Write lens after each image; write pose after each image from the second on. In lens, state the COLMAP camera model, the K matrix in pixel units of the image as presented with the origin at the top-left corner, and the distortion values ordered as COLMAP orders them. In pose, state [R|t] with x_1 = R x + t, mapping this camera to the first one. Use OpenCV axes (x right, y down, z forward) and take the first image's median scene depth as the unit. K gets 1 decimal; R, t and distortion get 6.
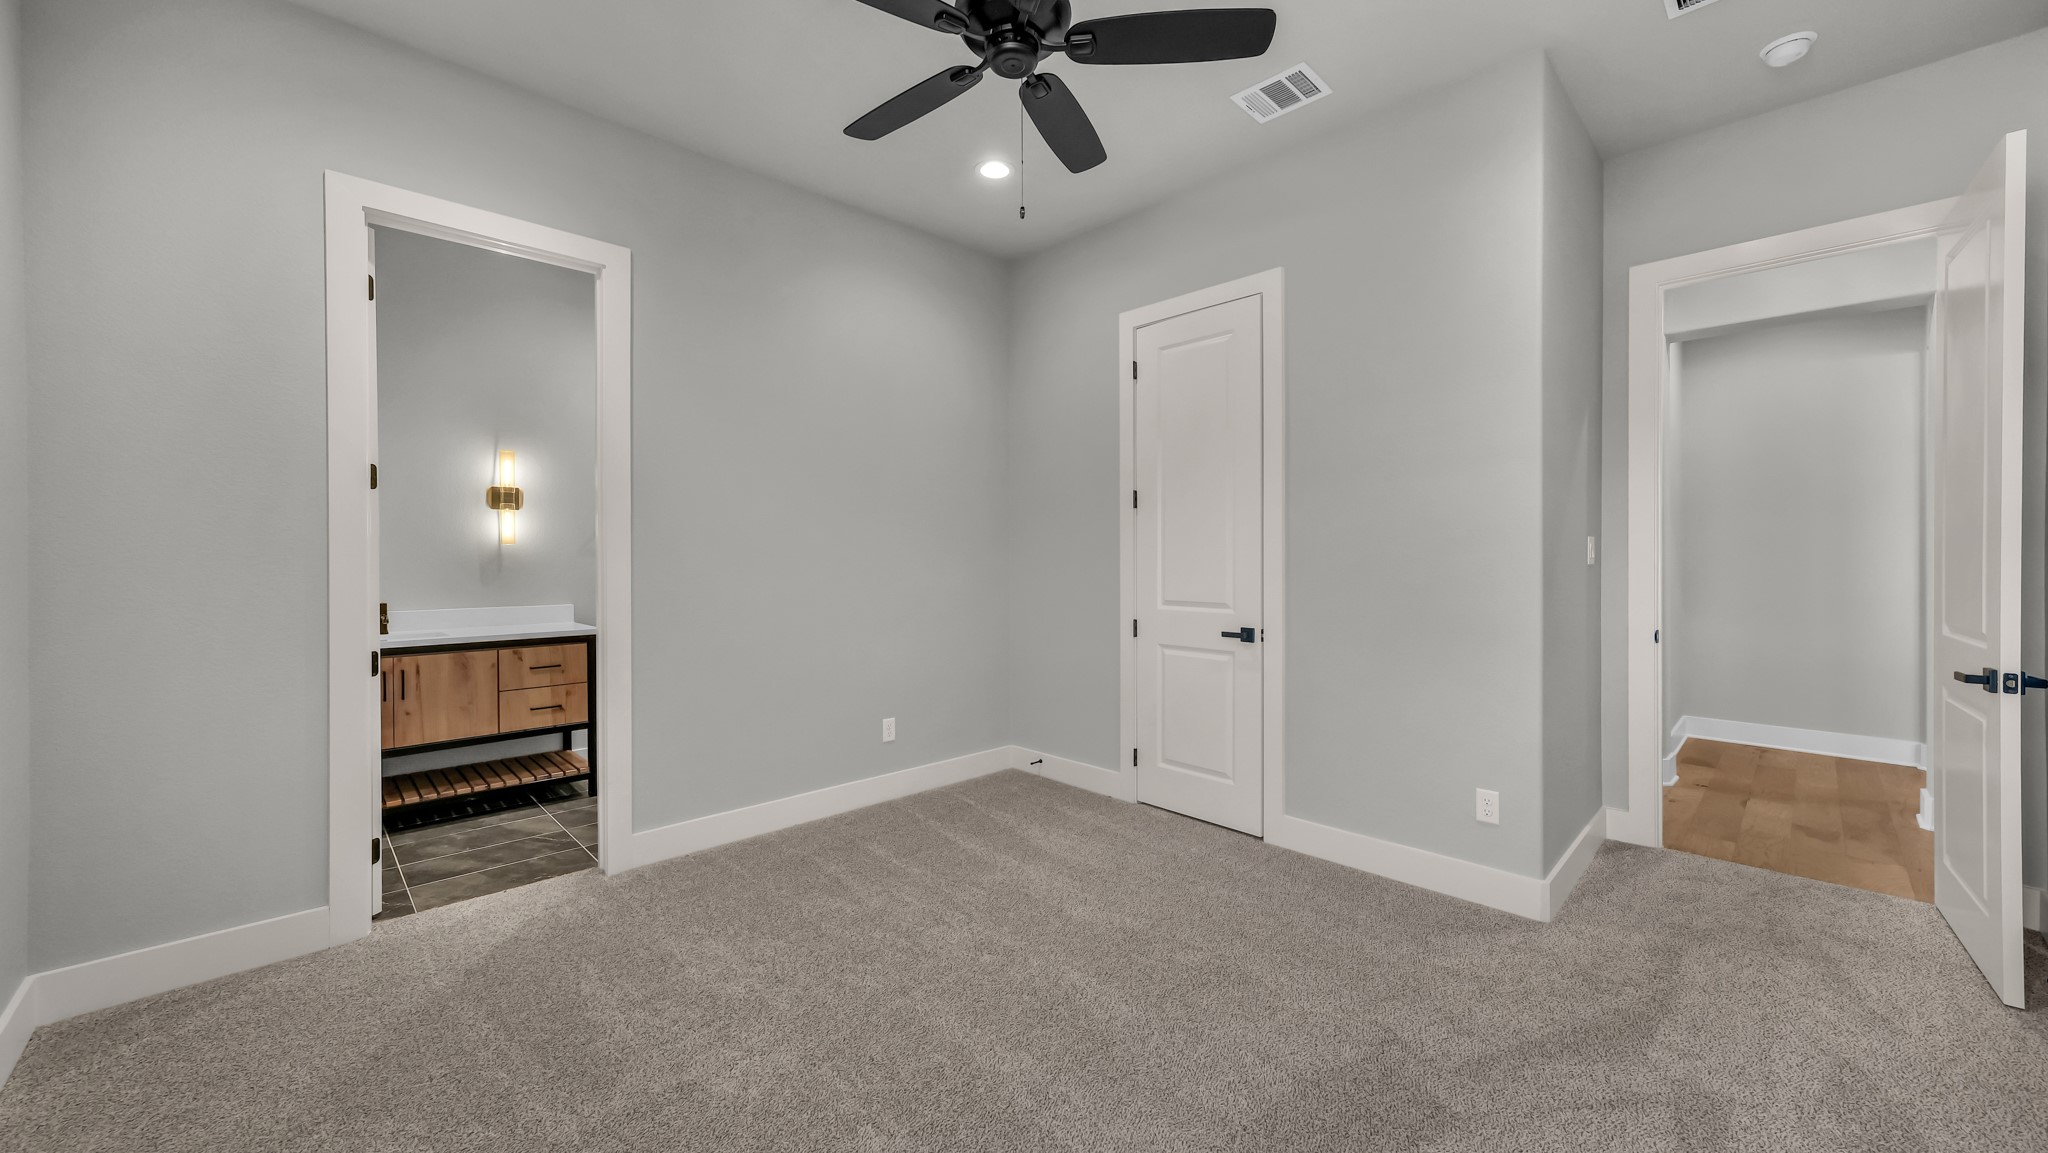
lens RADIAL K [[752.3, 0, 1024.0], [0, 752.3, 576.5], [0, 0, 1]] dist [-0.000387, -0.000033]
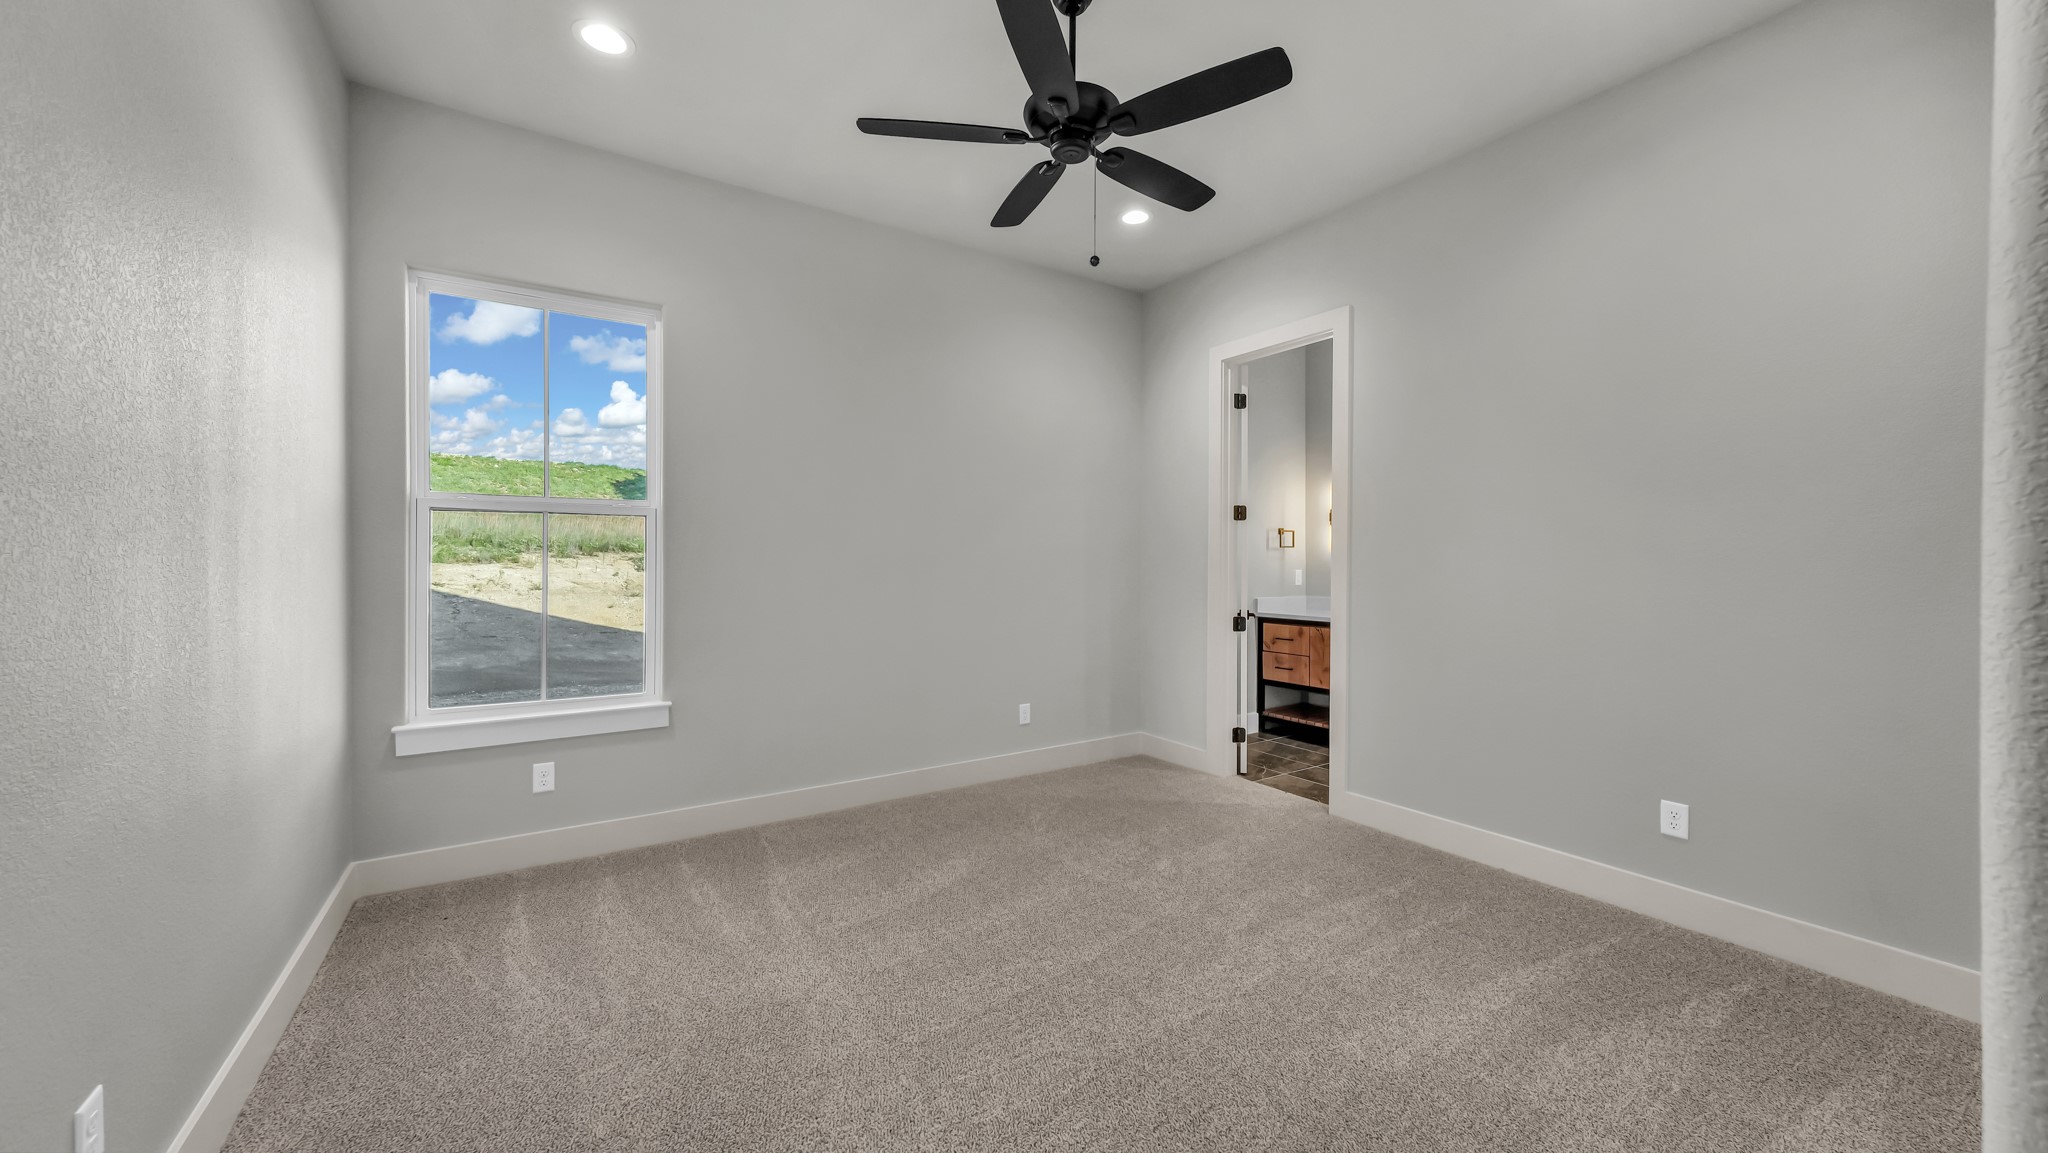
lens RADIAL K [[752.3, 0, 1024.0], [0, 752.3, 576.5], [0, 0, 1]] dist [-0.000387, -0.000033]
pose [[-0.187457, 0.022708, -0.982010, 0.787401], [-0.024972, 0.999299, 0.027874, -0.017120], [0.981955, 0.029748, -0.186759, 0.764387]]
